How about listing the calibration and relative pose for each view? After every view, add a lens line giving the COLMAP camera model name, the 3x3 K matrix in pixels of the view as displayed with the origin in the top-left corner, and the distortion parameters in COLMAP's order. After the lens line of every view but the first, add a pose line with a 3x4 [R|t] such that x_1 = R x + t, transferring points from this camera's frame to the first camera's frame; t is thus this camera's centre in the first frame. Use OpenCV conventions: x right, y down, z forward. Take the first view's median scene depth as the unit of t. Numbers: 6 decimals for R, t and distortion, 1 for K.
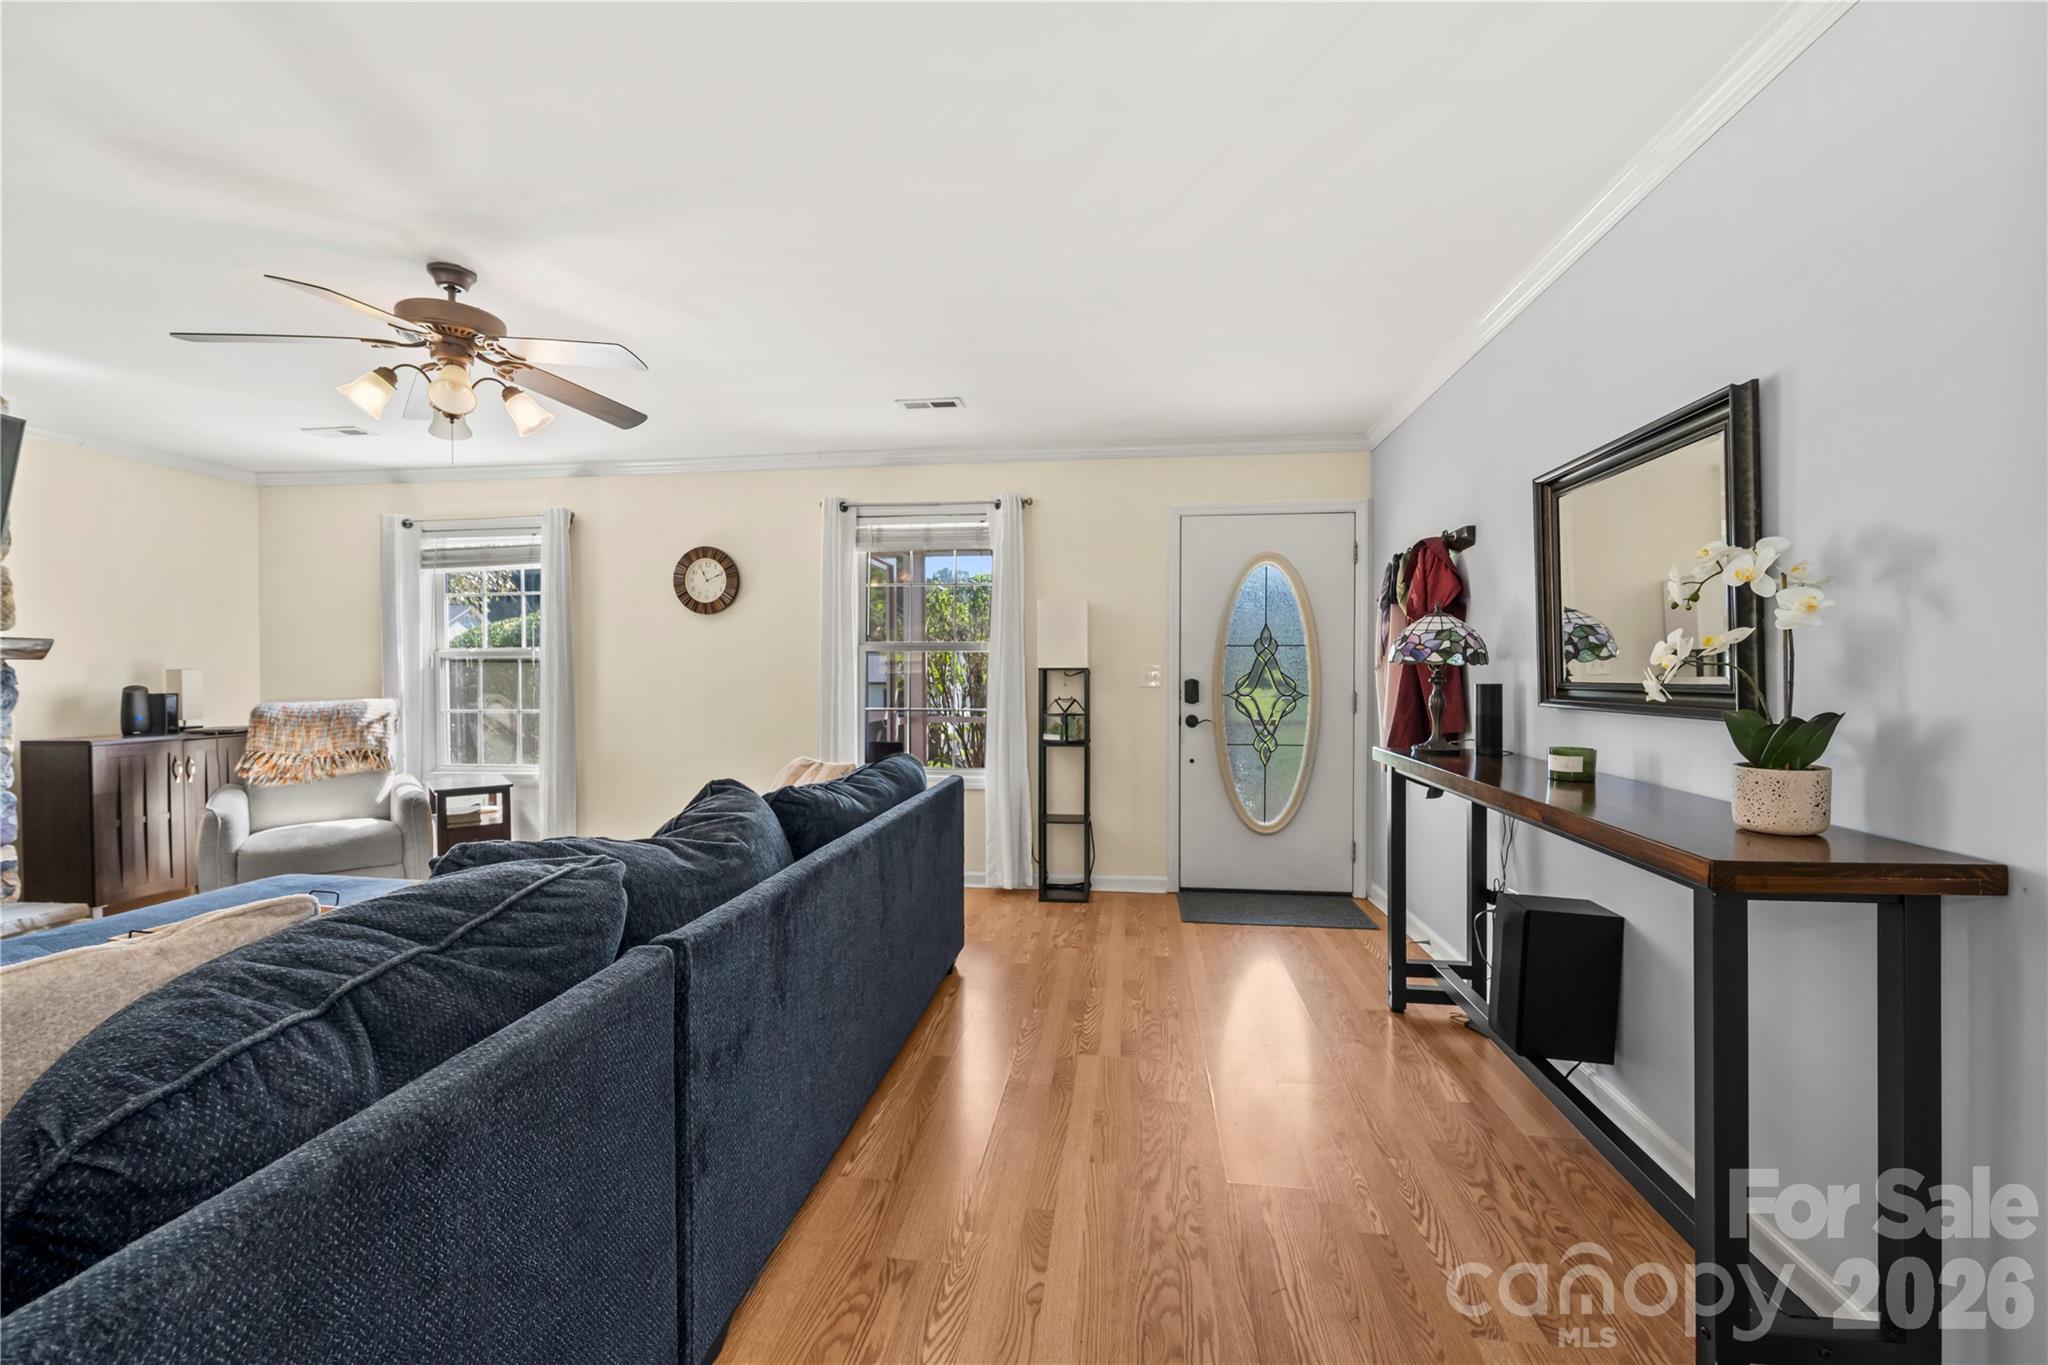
lens RADIAL K [[872.2, 0, 1026.0], [0, 872.2, 678.4], [0, 0, 1]] dist [-0.005120, 0.000222]
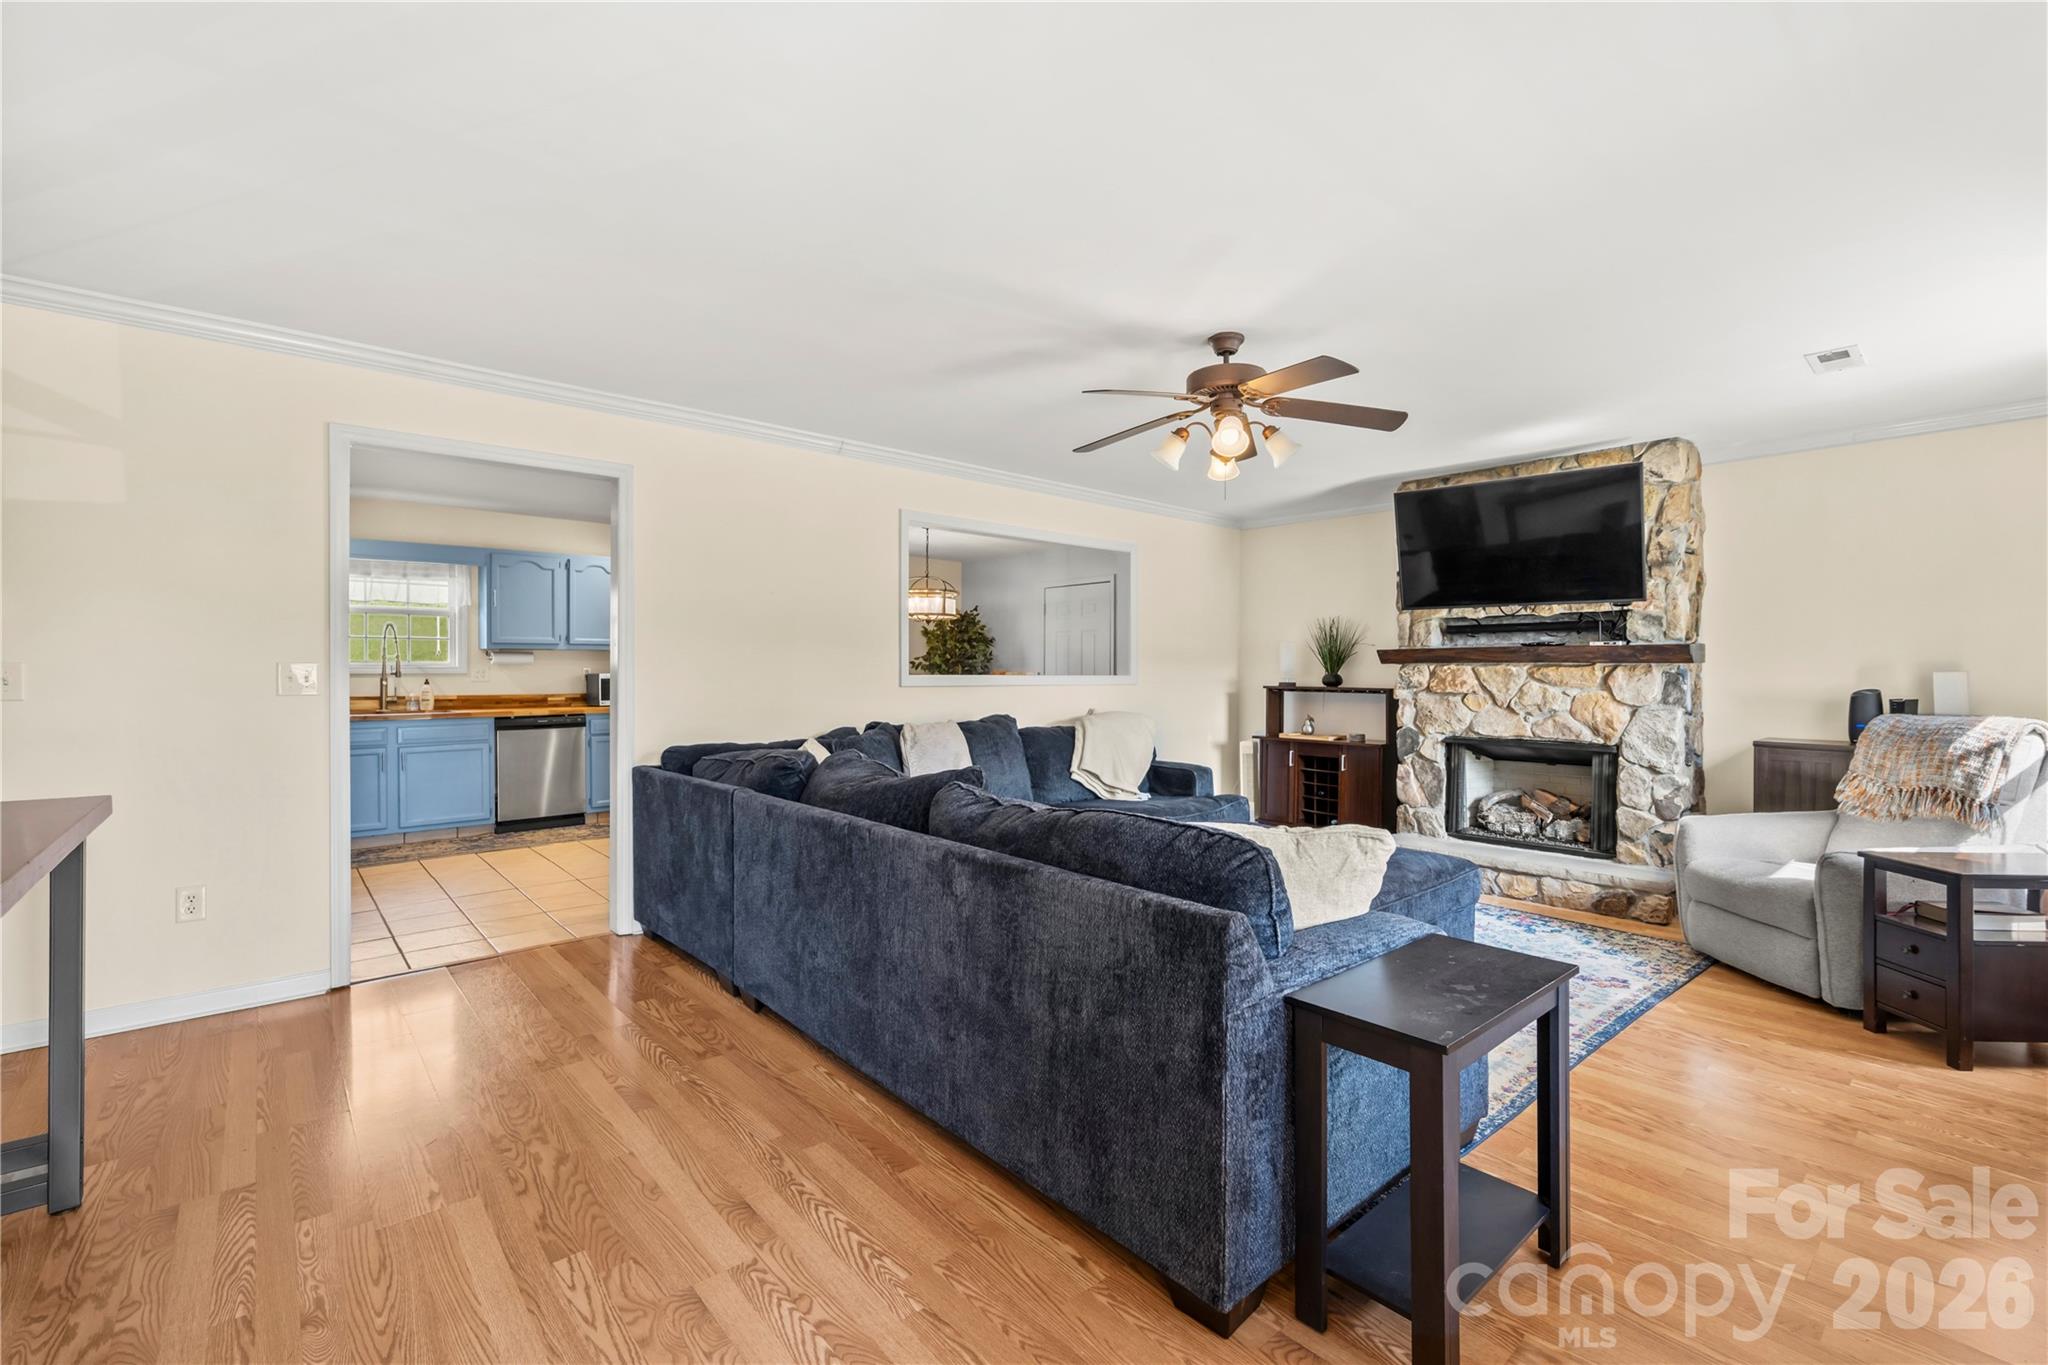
lens RADIAL K [[872.2, 0, 1019.9], [0, 872.2, 677.4], [0, 0, 1]] dist [-0.005120, 0.000222]
pose [[-0.671457, 0.004929, -0.741027, 0.240721], [-0.006769, 0.999895, 0.012784, -0.009821], [0.741013, 0.013600, -0.671353, 0.927479]]
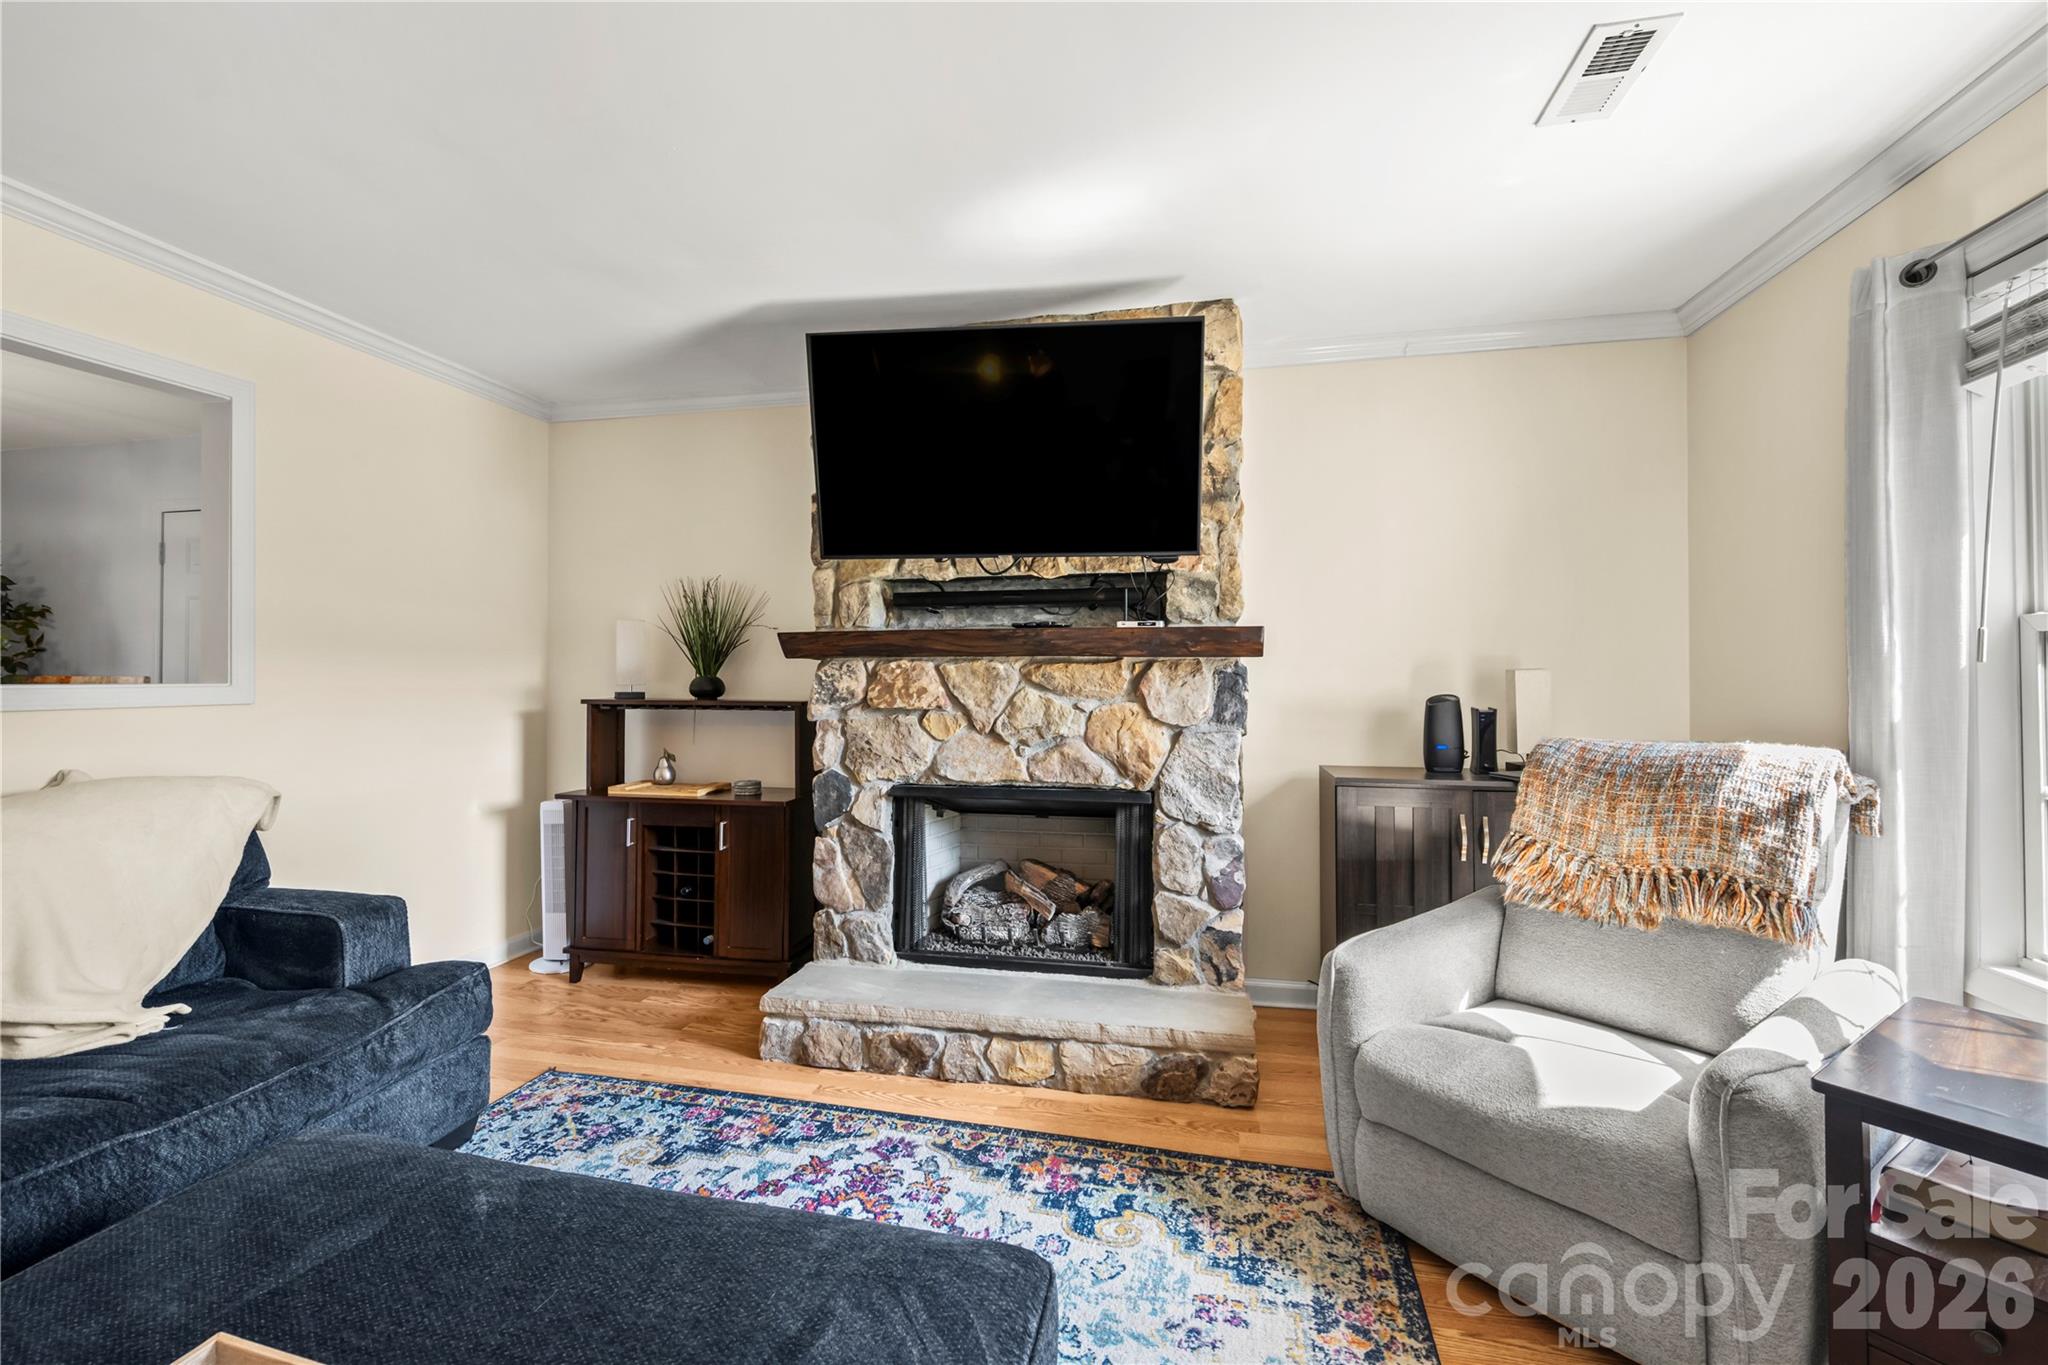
lens RADIAL K [[872.2, 0, 1024.2], [0, 872.2, 664.6], [0, 0, 1]] dist [-0.005120, 0.000222]
pose [[-0.092112, -0.008140, -0.995715, -0.346039], [-0.005231, 0.999957, -0.007691, -0.007572], [0.995735, 0.004500, -0.092151, 0.729557]]
